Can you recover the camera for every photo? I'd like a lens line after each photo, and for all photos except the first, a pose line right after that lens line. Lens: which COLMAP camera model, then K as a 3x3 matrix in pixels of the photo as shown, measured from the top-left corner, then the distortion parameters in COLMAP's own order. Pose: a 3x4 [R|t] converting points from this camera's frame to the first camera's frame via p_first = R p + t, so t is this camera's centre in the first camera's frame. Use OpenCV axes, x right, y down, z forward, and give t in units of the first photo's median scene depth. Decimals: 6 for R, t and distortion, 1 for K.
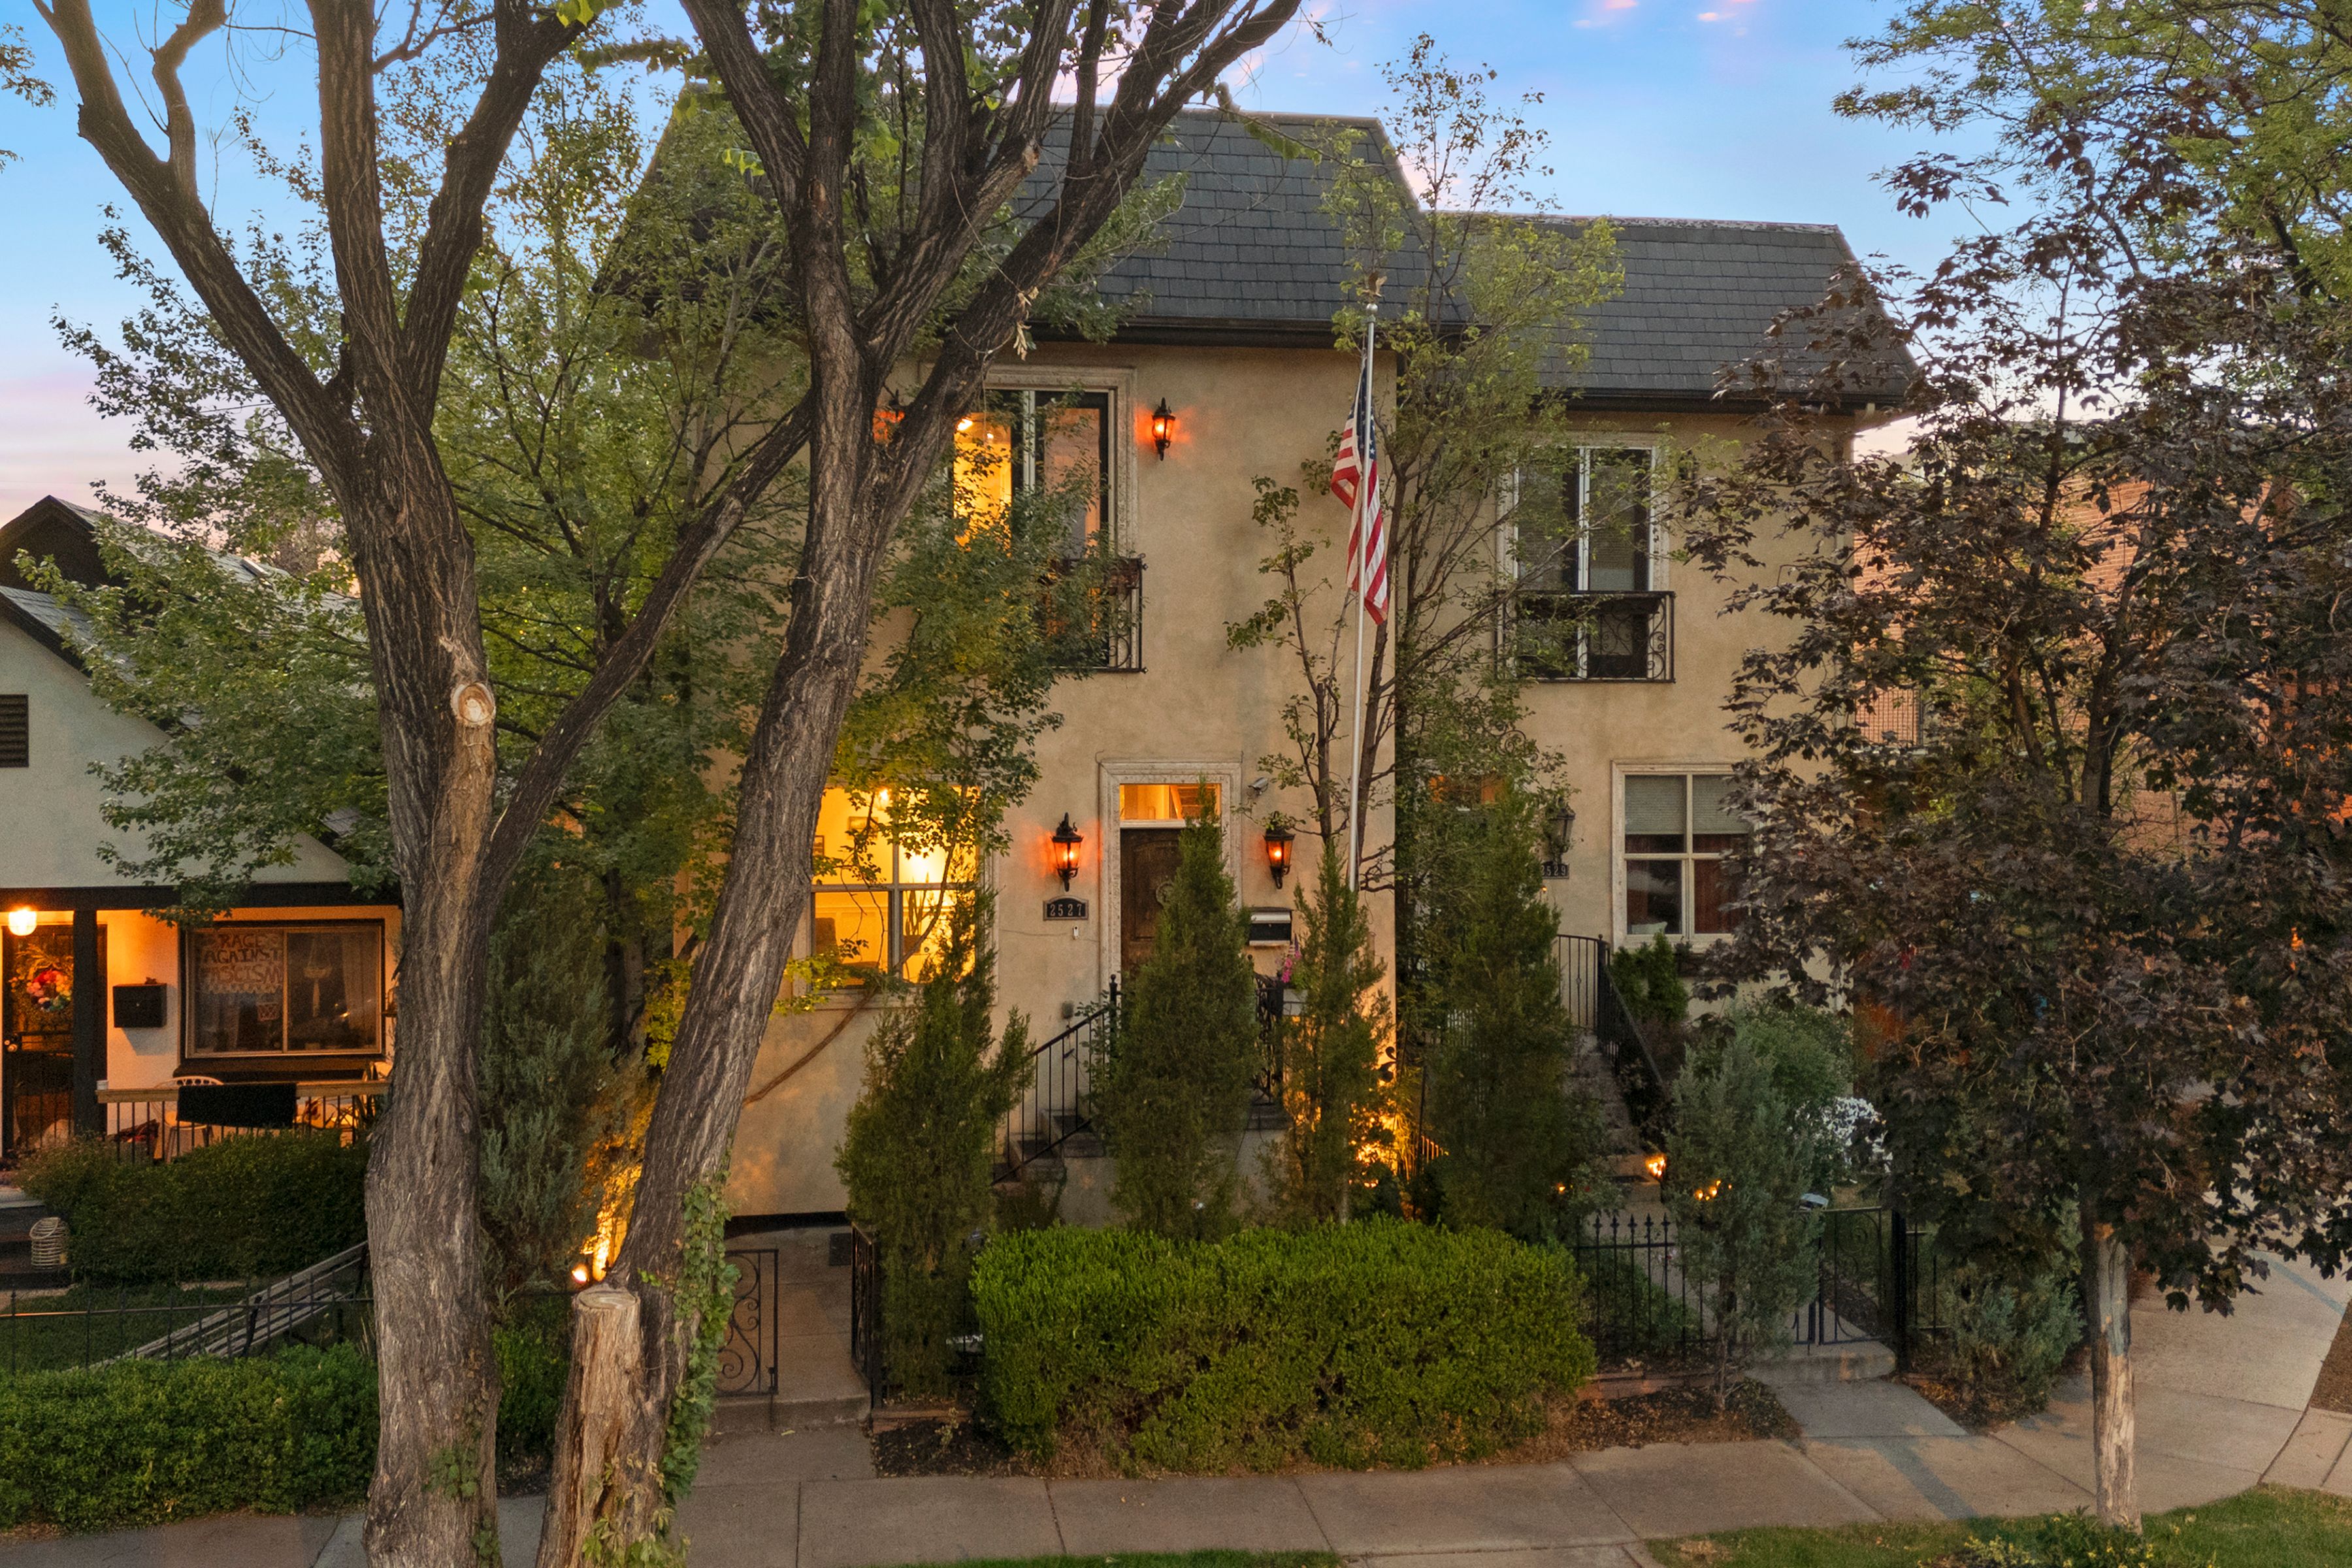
lens RADIAL K [[1624.0, 0, 1191.4], [0, 1624.0, 909.1], [0, 0, 1]] dist [0.018637, -0.006673]
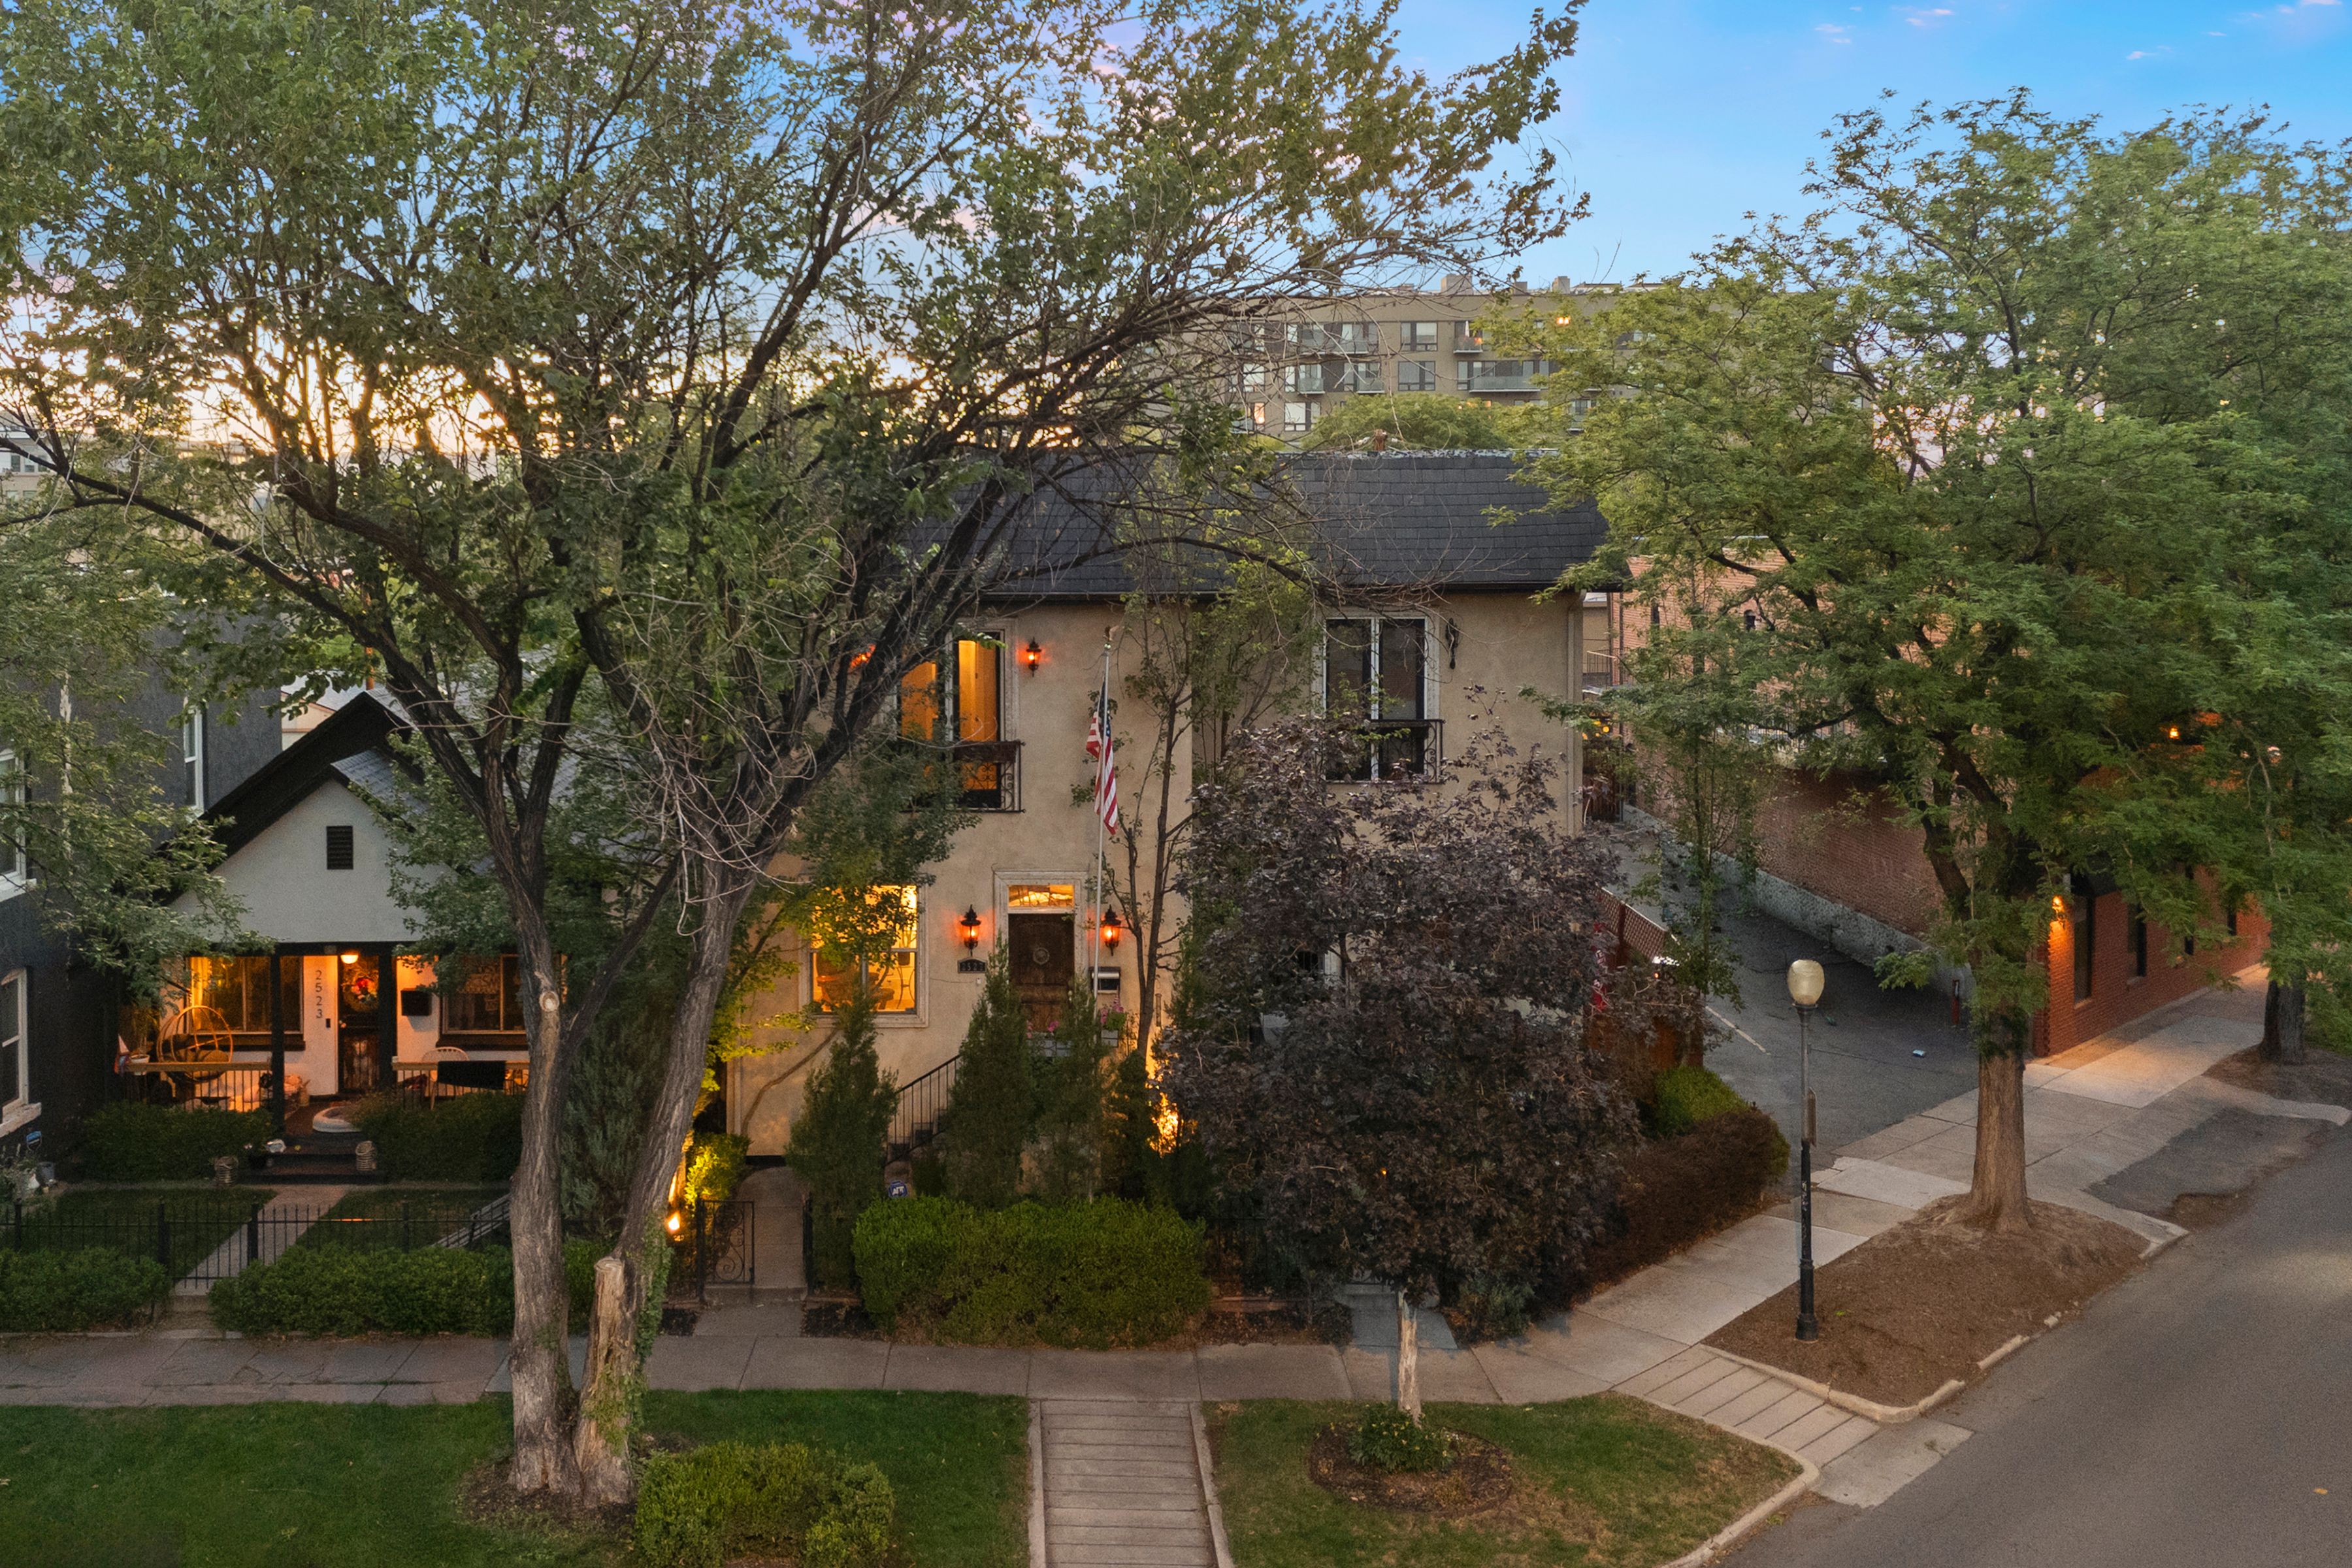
lens RADIAL K [[1624.0, 0, 1173.0], [0, 1624.0, 778.2], [0, 0, 1]] dist [0.018637, -0.006673]
pose [[0.990079, 0.015513, -0.139652, 0.423075], [-0.010427, 0.999258, 0.037082, -0.310071], [0.140123, -0.035258, 0.989506, -0.639073]]
